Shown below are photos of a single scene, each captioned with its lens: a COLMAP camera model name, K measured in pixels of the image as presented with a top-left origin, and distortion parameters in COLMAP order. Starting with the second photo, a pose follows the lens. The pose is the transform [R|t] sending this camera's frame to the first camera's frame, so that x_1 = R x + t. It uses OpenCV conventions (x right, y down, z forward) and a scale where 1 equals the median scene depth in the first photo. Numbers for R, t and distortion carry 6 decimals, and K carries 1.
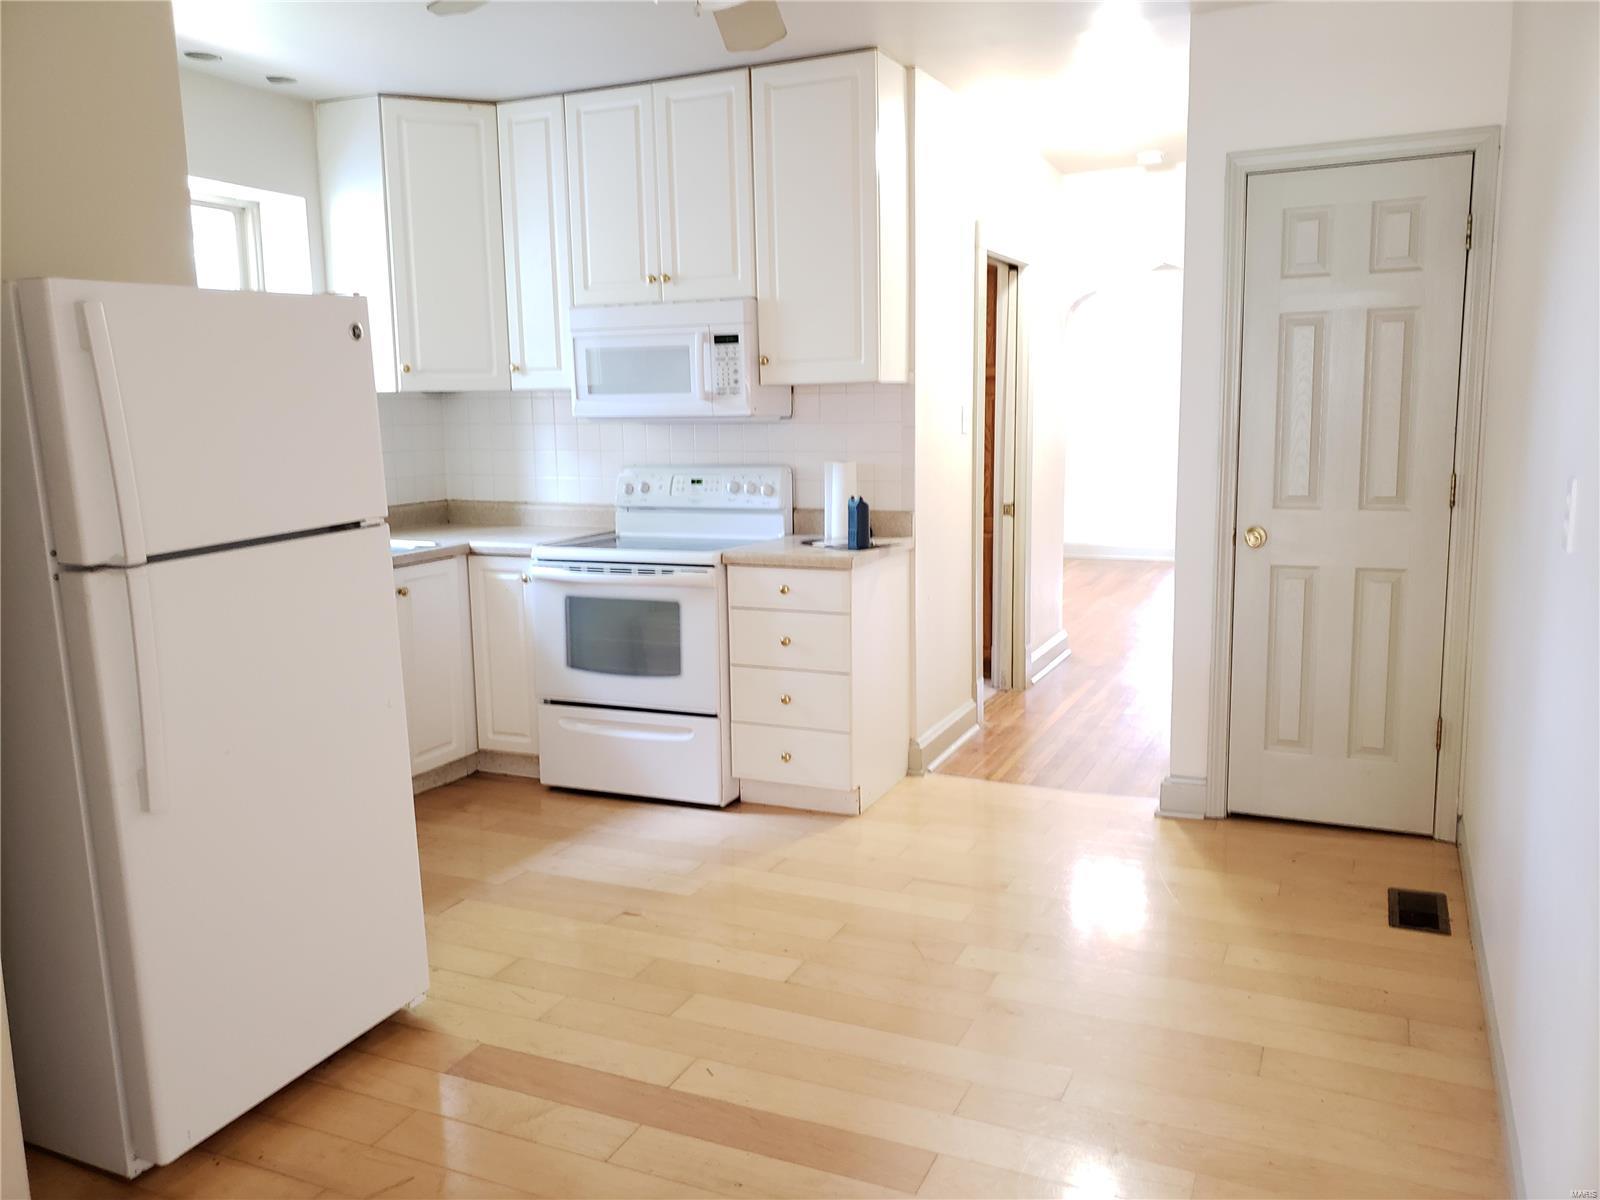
lens RADIAL K [[1265.1, 0, 799.1], [0, 1265.1, 601.6], [0, 0, 1]] dist [-0.010402, -0.026107]
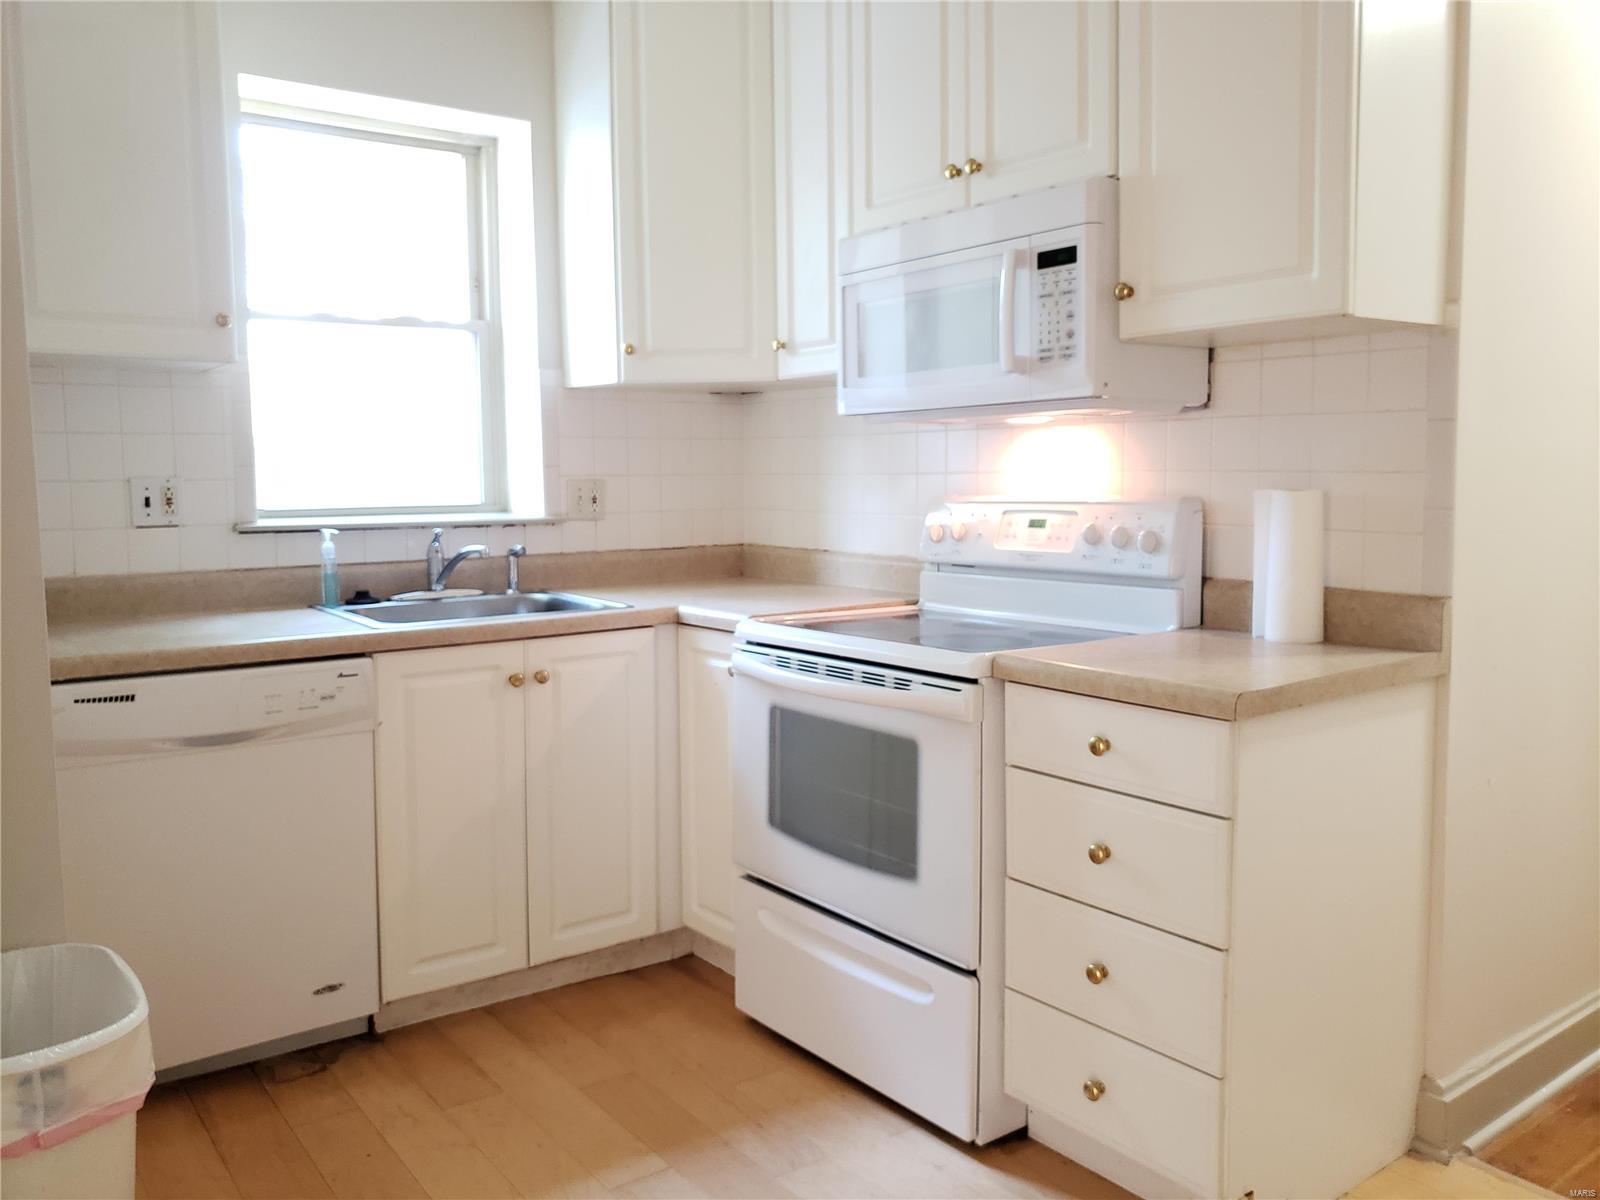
lens RADIAL K [[1265.1, 0, 761.4], [0, 1265.1, 559.7], [0, 0, 1]] dist [-0.010402, -0.026107]
pose [[0.862052, 0.040673, -0.505185, 0.106385], [-0.080706, 0.995072, -0.057603, -0.037365], [0.500352, 0.090428, 0.861087, 0.468558]]
